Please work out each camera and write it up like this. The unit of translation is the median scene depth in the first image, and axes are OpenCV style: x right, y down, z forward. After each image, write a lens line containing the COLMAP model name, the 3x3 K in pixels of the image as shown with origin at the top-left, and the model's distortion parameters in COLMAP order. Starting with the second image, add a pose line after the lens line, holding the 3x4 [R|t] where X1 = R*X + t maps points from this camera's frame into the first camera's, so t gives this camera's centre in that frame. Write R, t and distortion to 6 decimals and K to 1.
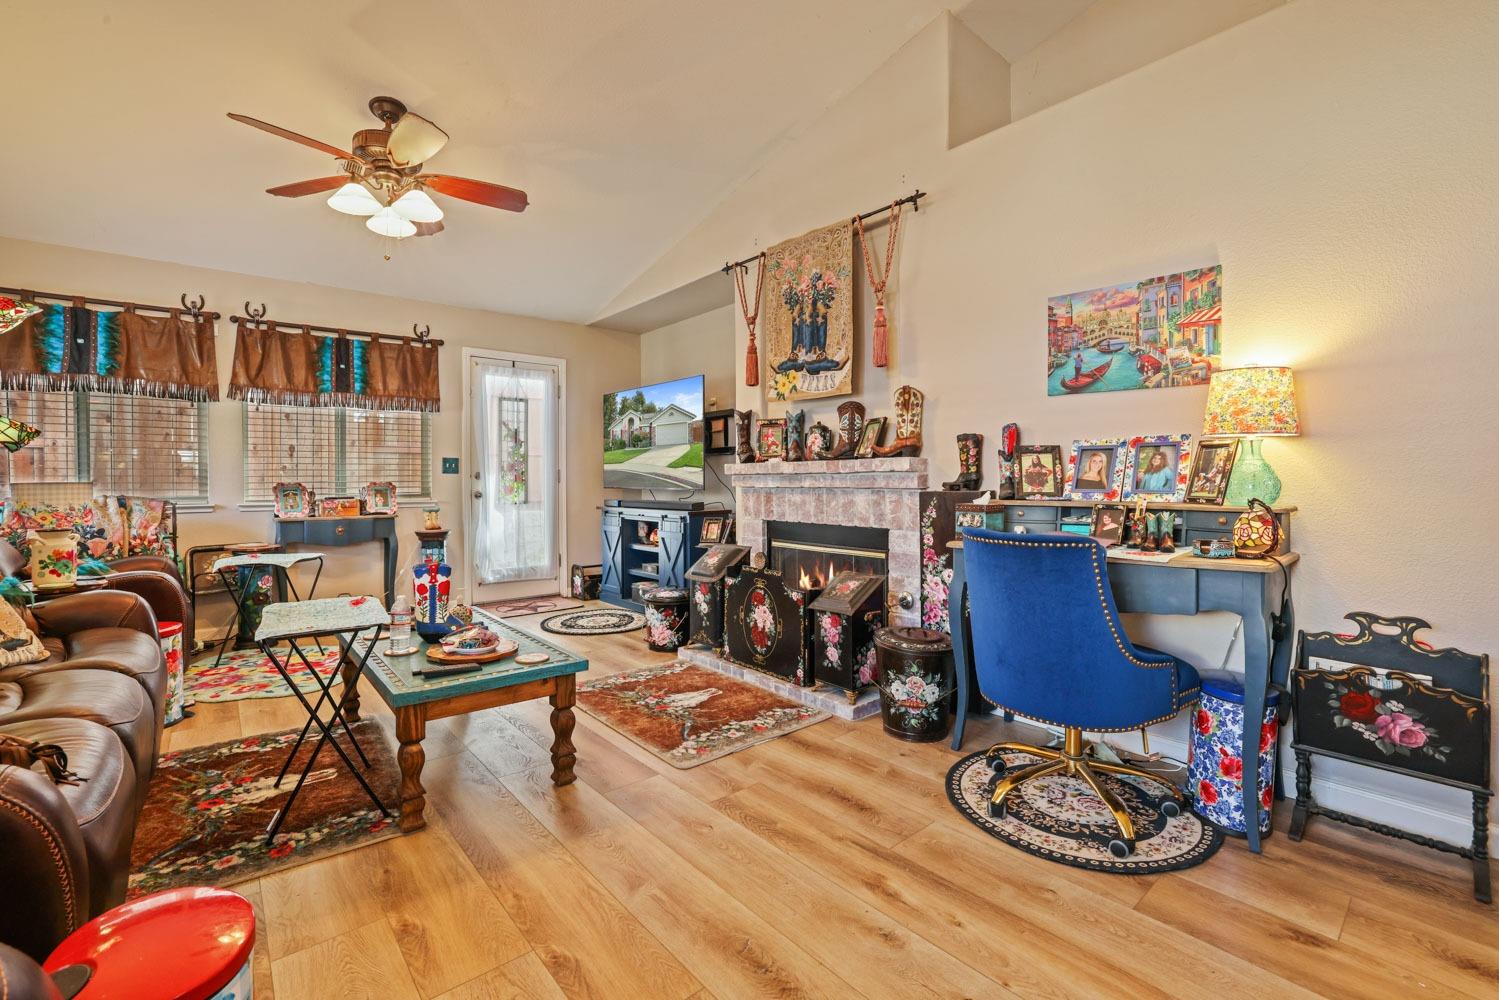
lens RADIAL K [[663.7, 0, 762.7], [0, 663.7, 480.3], [0, 0, 1]] dist [-0.039502, 0.009207]
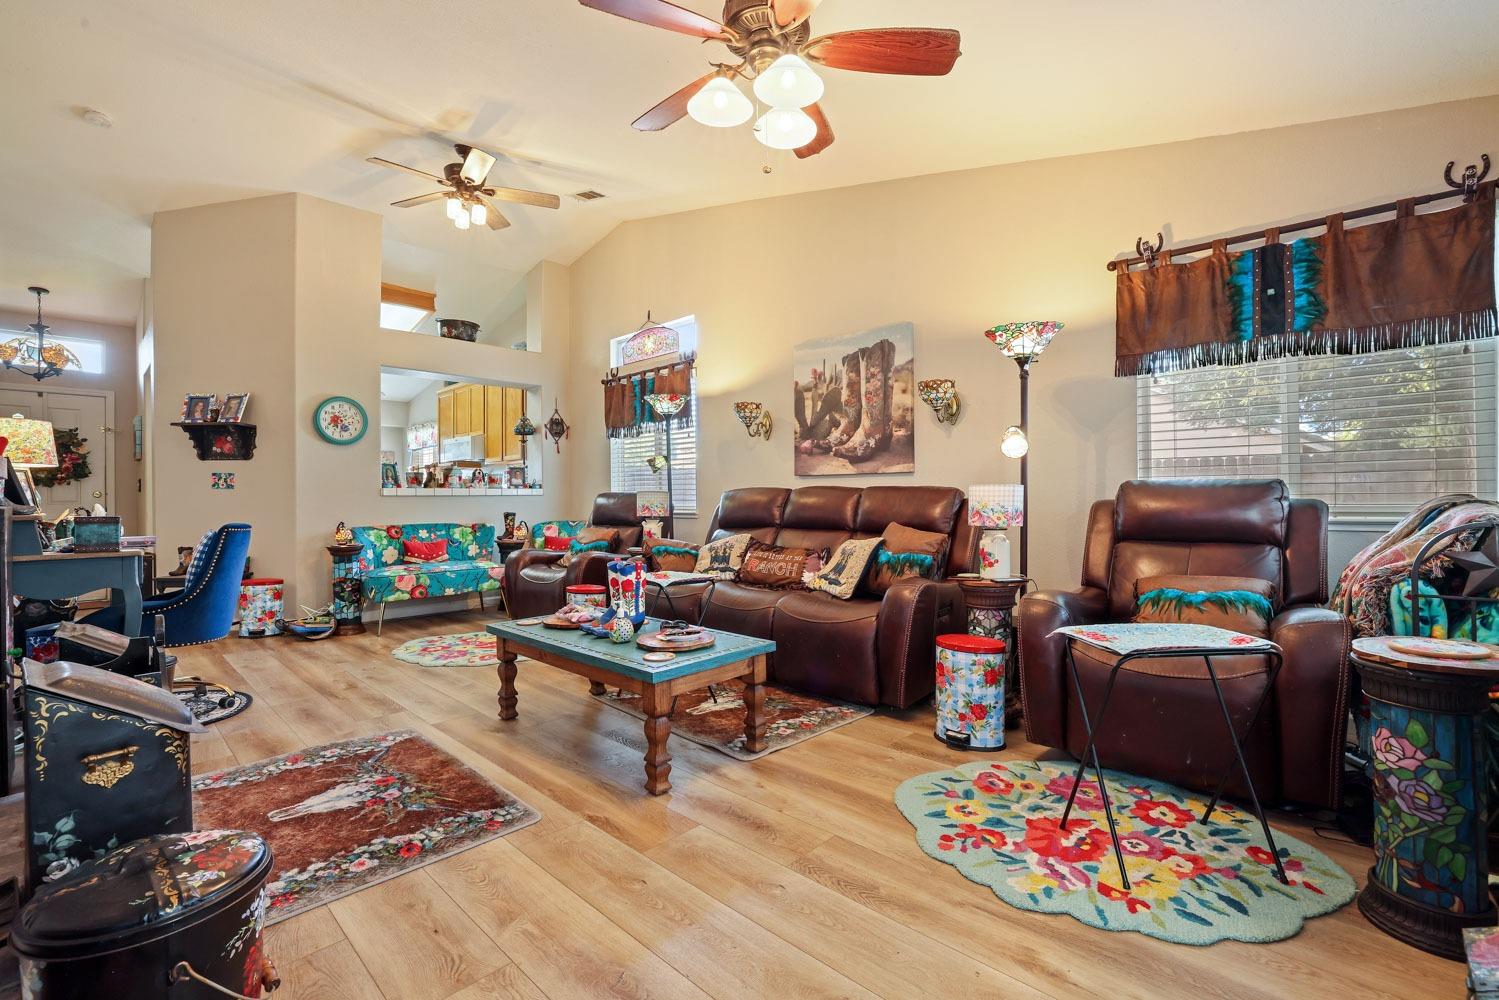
lens RADIAL K [[674.3, 0, 752.9], [0, 674.3, 493.7], [0, 0, 1]] dist [-0.011136, 0.000063]
pose [[-0.996066, 0.013722, -0.087550, -0.423984], [0.013841, 0.999904, -0.000750, 0.008787], [0.087531, -0.001959, -0.996160, 1.489405]]
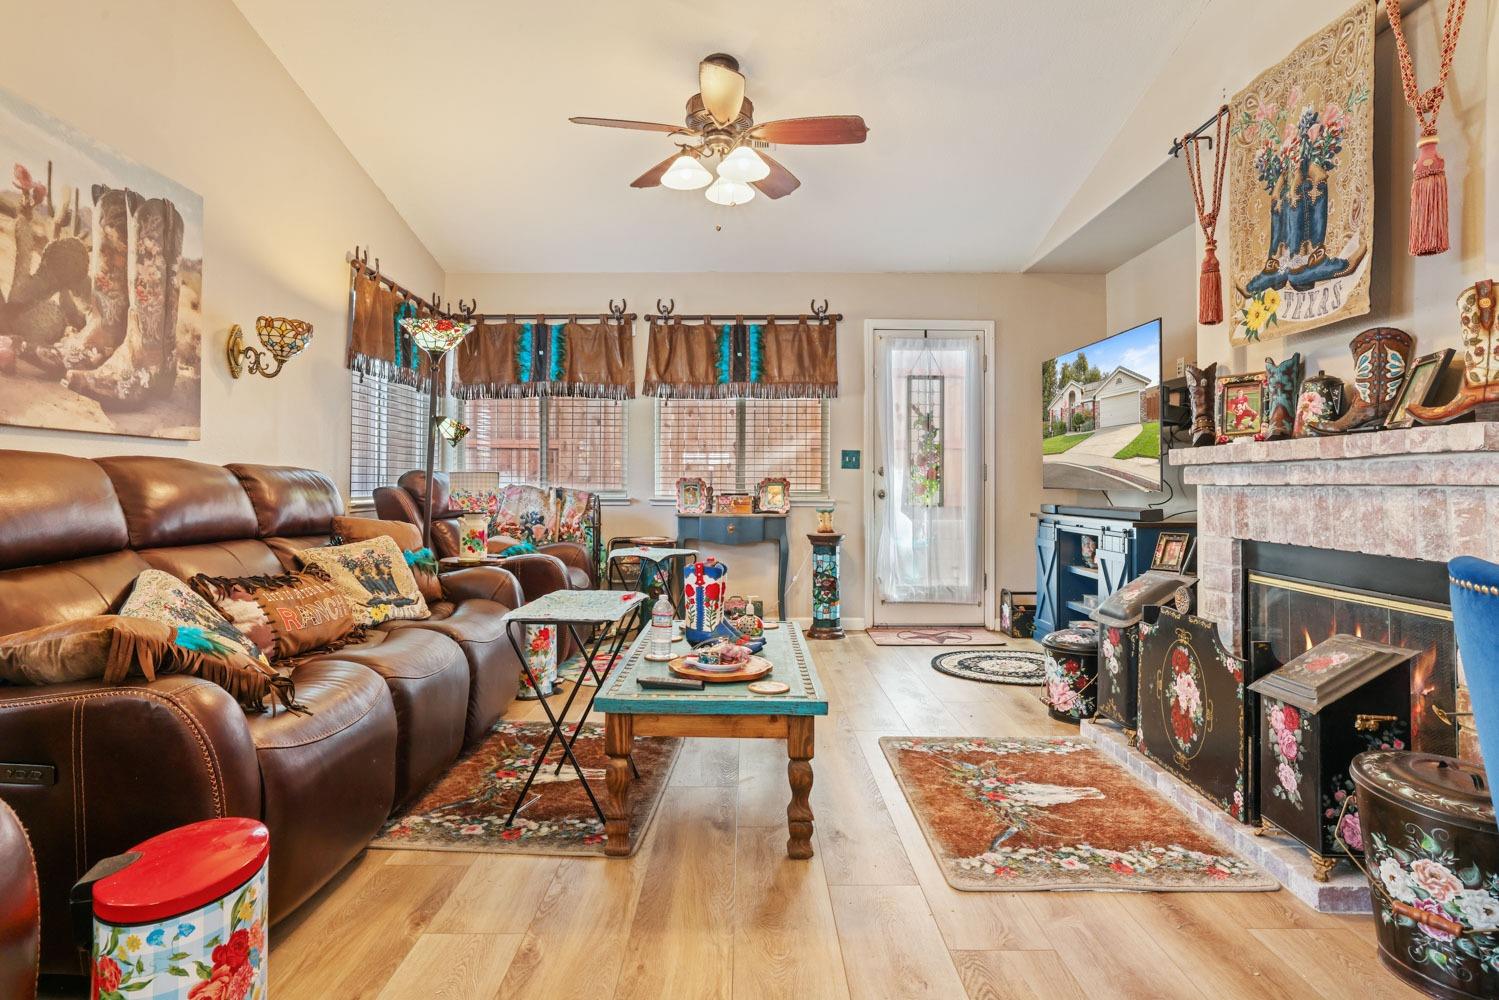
lens RADIAL K [[824.0, 0, 726.9], [0, 824.0, 470.9], [0, 0, 1]] dist [-0.035634, 0.024562]
pose [[0.745668, -0.002901, -0.666312, 0.171604], [-0.008966, 0.999856, -0.014387, 0.013336], [0.666258, 0.016702, 0.745534, 0.133236]]
